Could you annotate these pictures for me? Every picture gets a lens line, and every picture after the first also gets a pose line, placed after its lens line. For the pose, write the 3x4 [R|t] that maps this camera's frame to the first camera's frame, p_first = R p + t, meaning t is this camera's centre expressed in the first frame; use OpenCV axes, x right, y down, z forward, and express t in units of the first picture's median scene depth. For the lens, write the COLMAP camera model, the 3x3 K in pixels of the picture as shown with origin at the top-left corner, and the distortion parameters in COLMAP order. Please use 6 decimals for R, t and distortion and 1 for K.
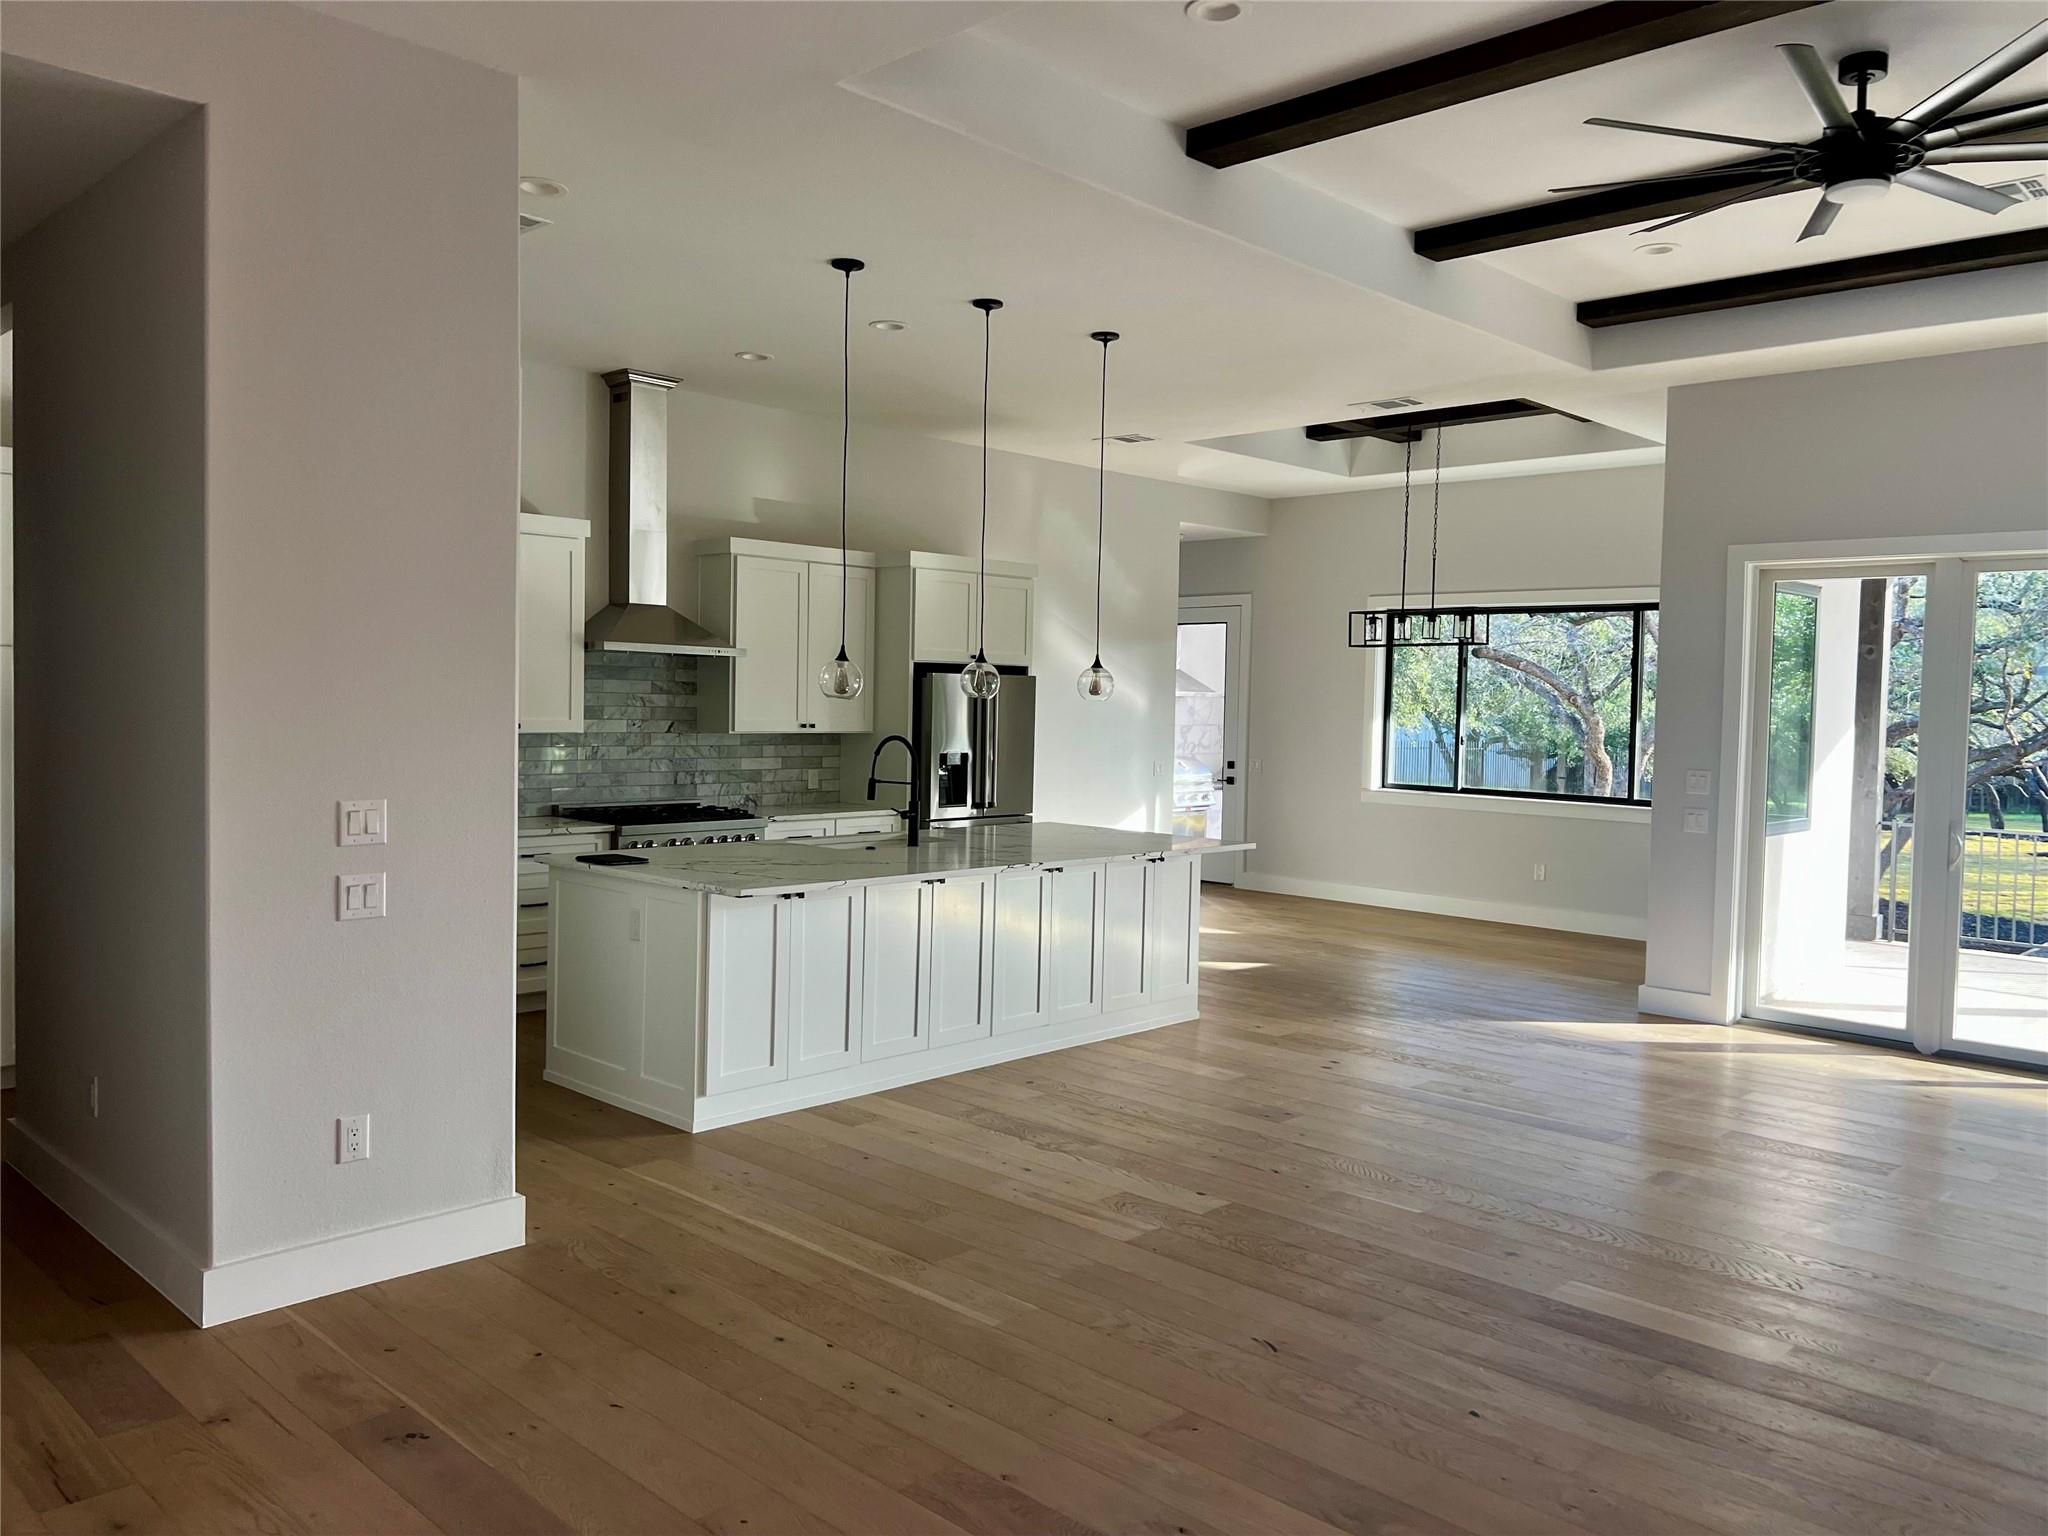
lens RADIAL K [[1533.7, 0, 1042.1], [0, 1533.7, 755.9], [0, 0, 1]] dist [0.052482, -0.061484]
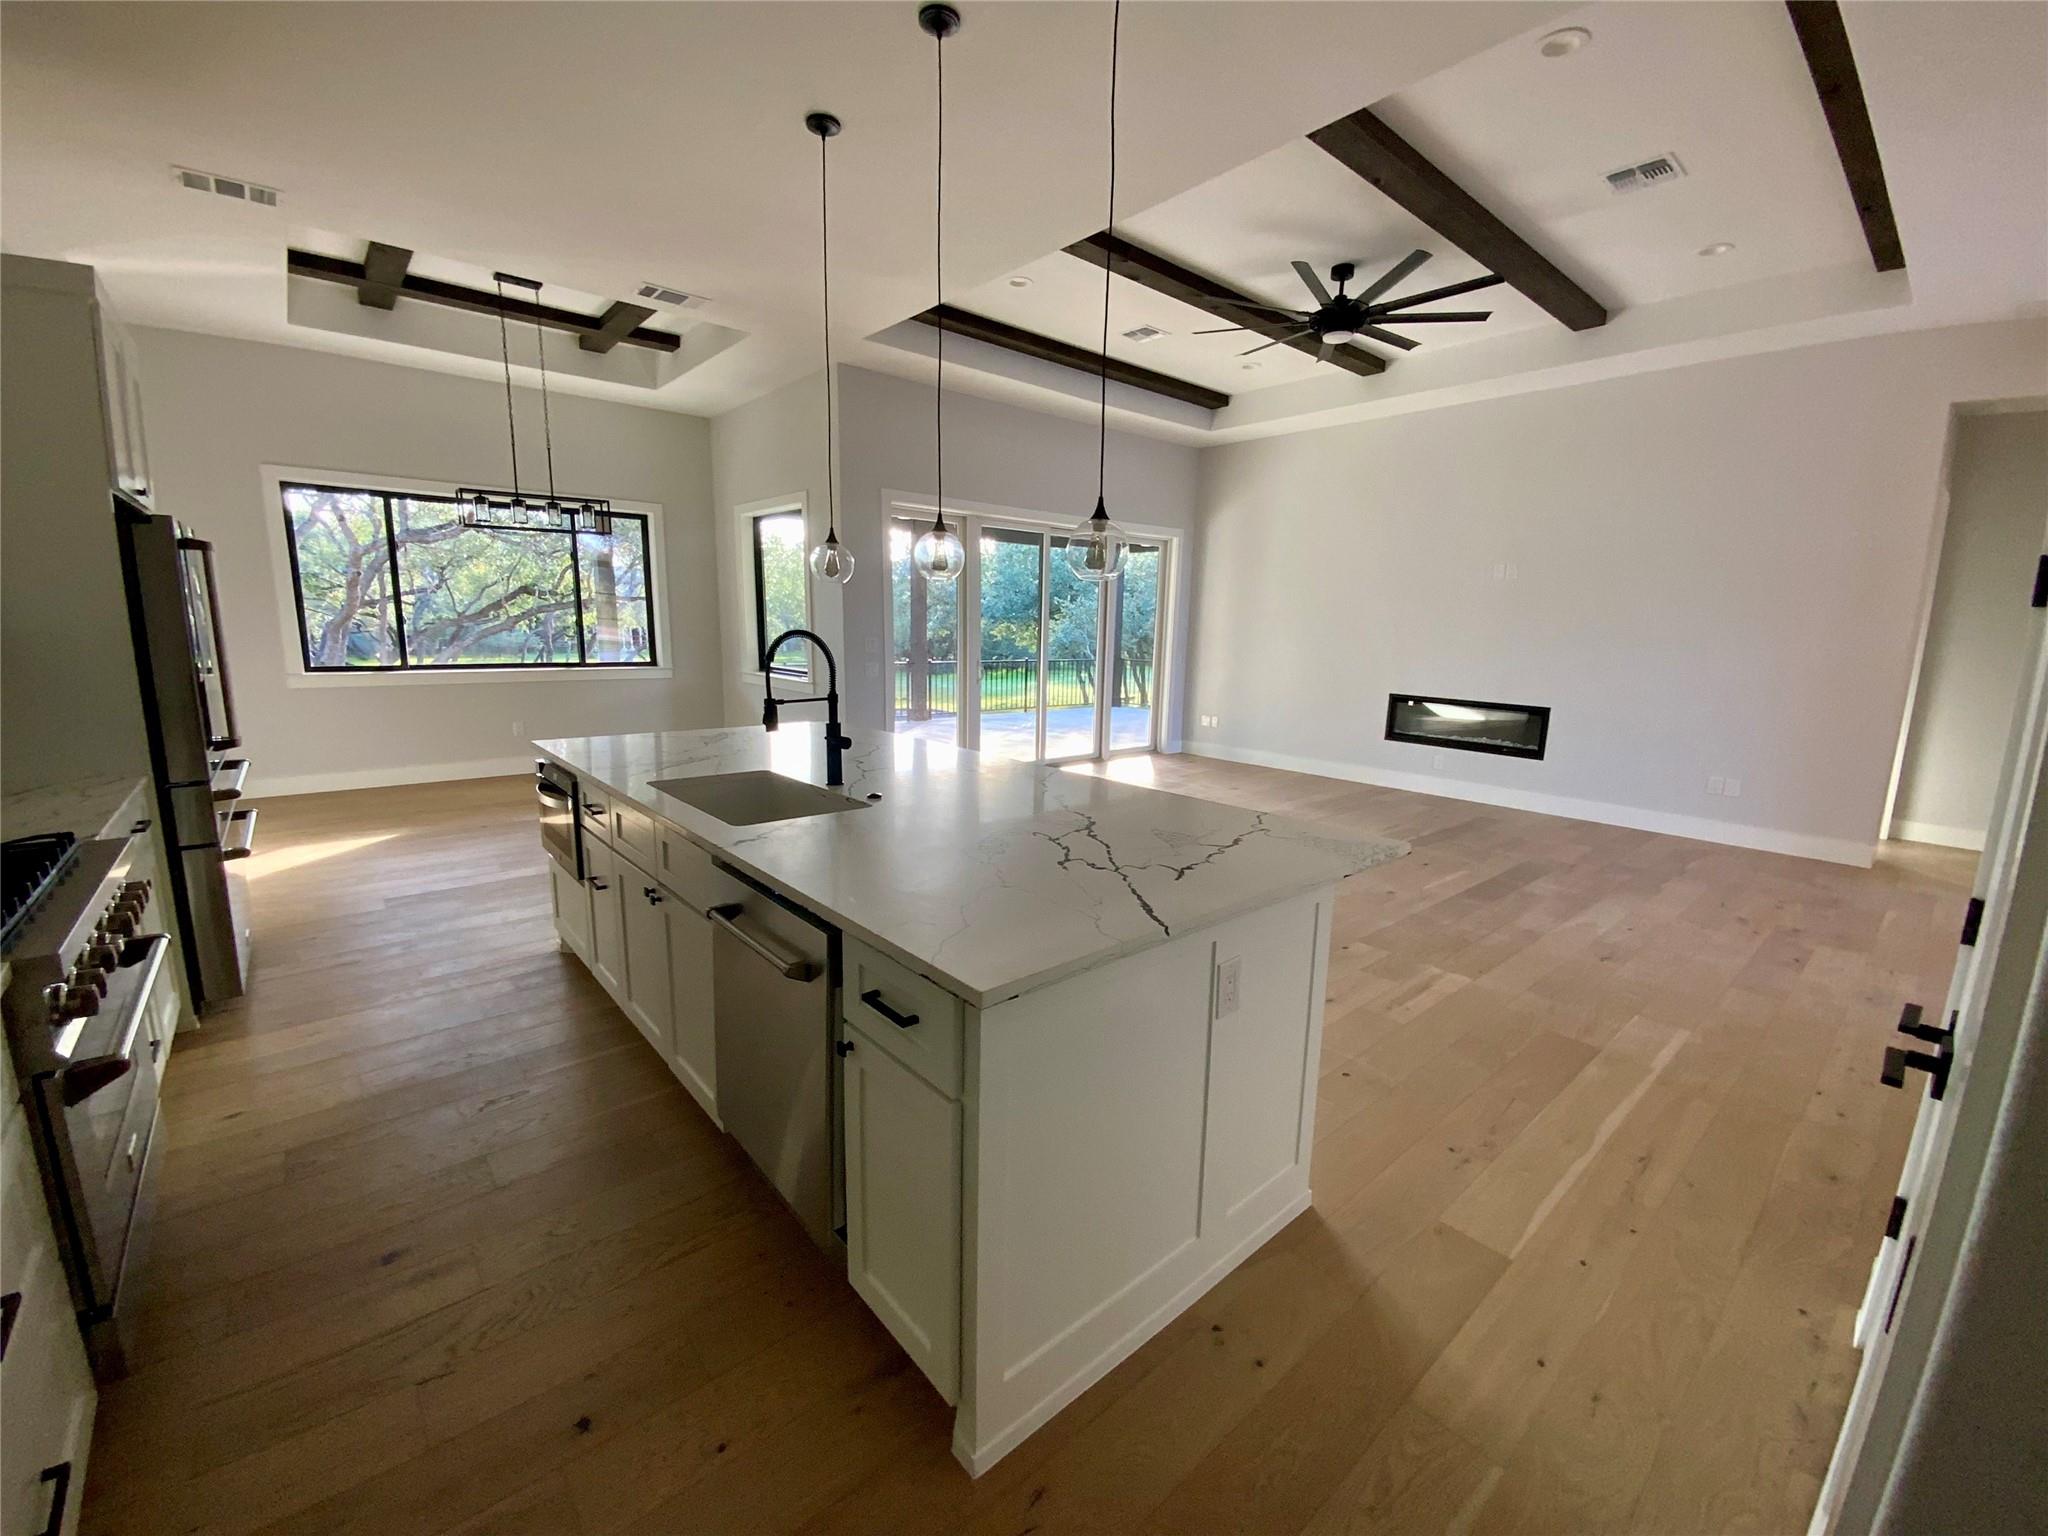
lens RADIAL K [[828.3, 0, 1030.0], [0, 828.3, 772.1], [0, 0, 1]] dist [0.004786, -0.007952]
pose [[0.095157, -0.201143, 0.974929, -0.484963], [0.019056, 0.979562, 0.200239, -0.024305], [-0.995280, -0.000476, 0.097045, 0.928970]]
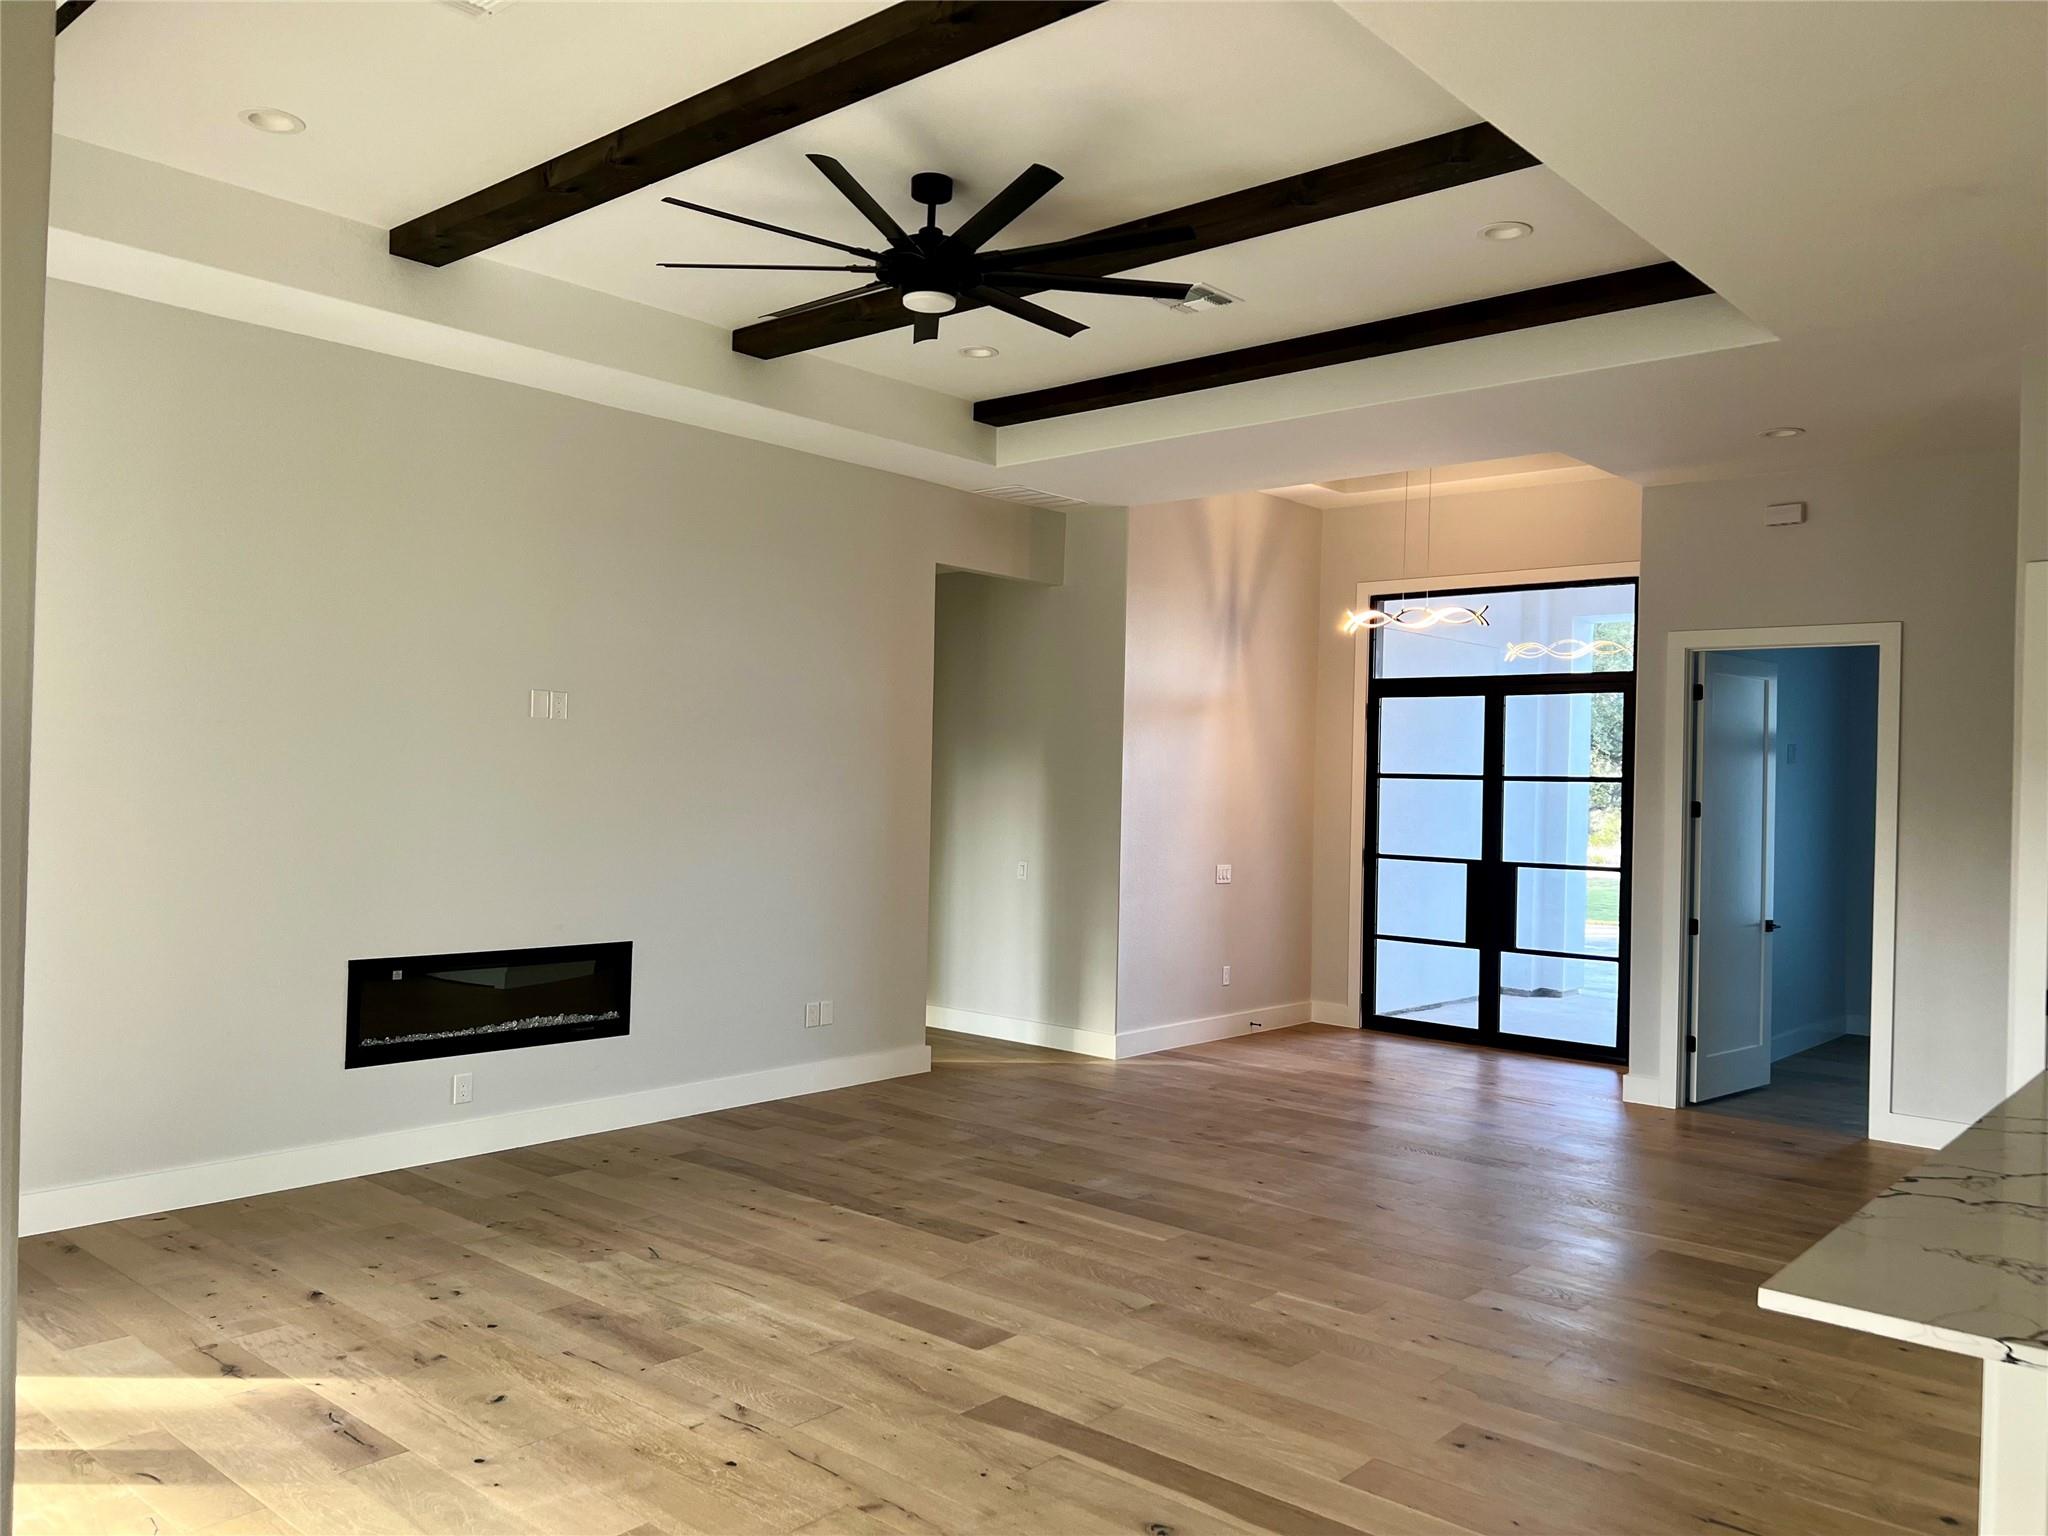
lens RADIAL K [[1533.7, 0, 1039.8], [0, 1533.7, 761.0], [0, 0, 1]] dist [0.052482, -0.061484]
pose [[-0.997726, -0.046151, -0.049123, 0.348154], [-0.047523, 0.998501, 0.027137, -0.057380], [0.047797, 0.029410, -0.998424, 1.493527]]
